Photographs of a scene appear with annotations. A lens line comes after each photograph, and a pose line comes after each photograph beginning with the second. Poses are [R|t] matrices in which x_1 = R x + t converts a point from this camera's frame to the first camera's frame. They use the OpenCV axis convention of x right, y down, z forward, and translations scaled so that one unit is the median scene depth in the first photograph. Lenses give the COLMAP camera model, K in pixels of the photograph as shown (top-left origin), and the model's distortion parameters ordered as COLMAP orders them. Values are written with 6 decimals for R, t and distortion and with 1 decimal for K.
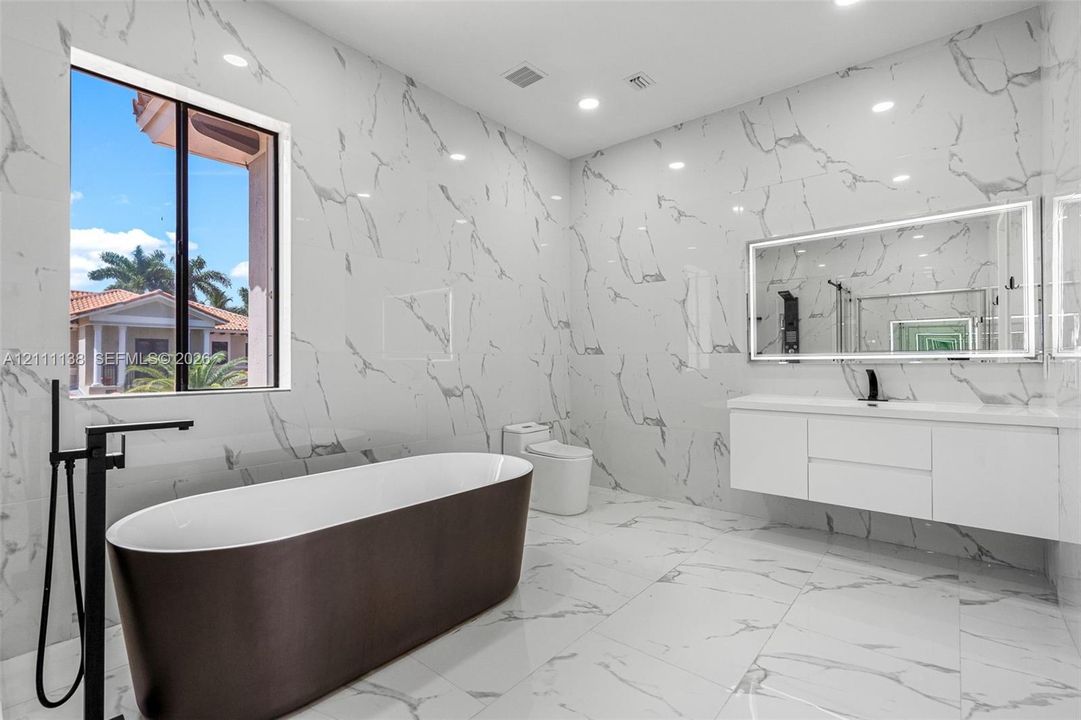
lens RADIAL K [[492.2, 0, 542.0], [0, 492.2, 362.4], [0, 0, 1]] dist [-0.002972, 0.001720]
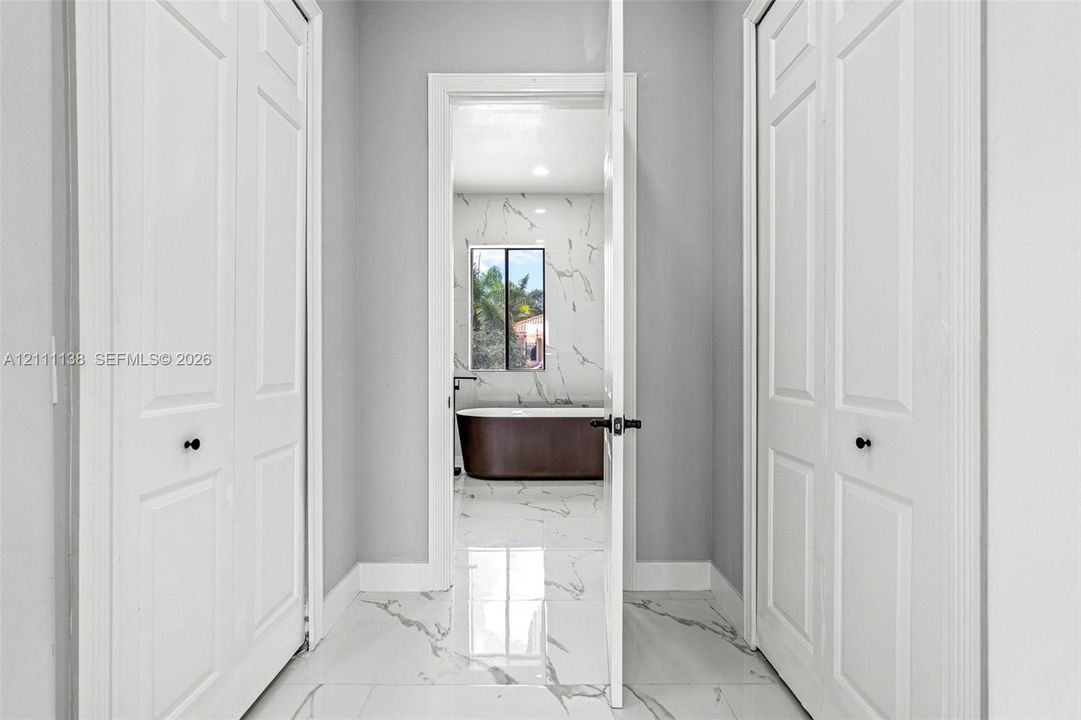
lens RADIAL K [[492.9, 0, 537.8], [0, 492.9, 362.4], [0, 0, 1]] dist [-0.004514, 0.002878]
pose [[0.649108, 0.000700, -0.760696, 0.991313], [0.000350, 0.999999, 0.001219, 0.014594], [0.760696, -0.001057, 0.649107, -0.362794]]
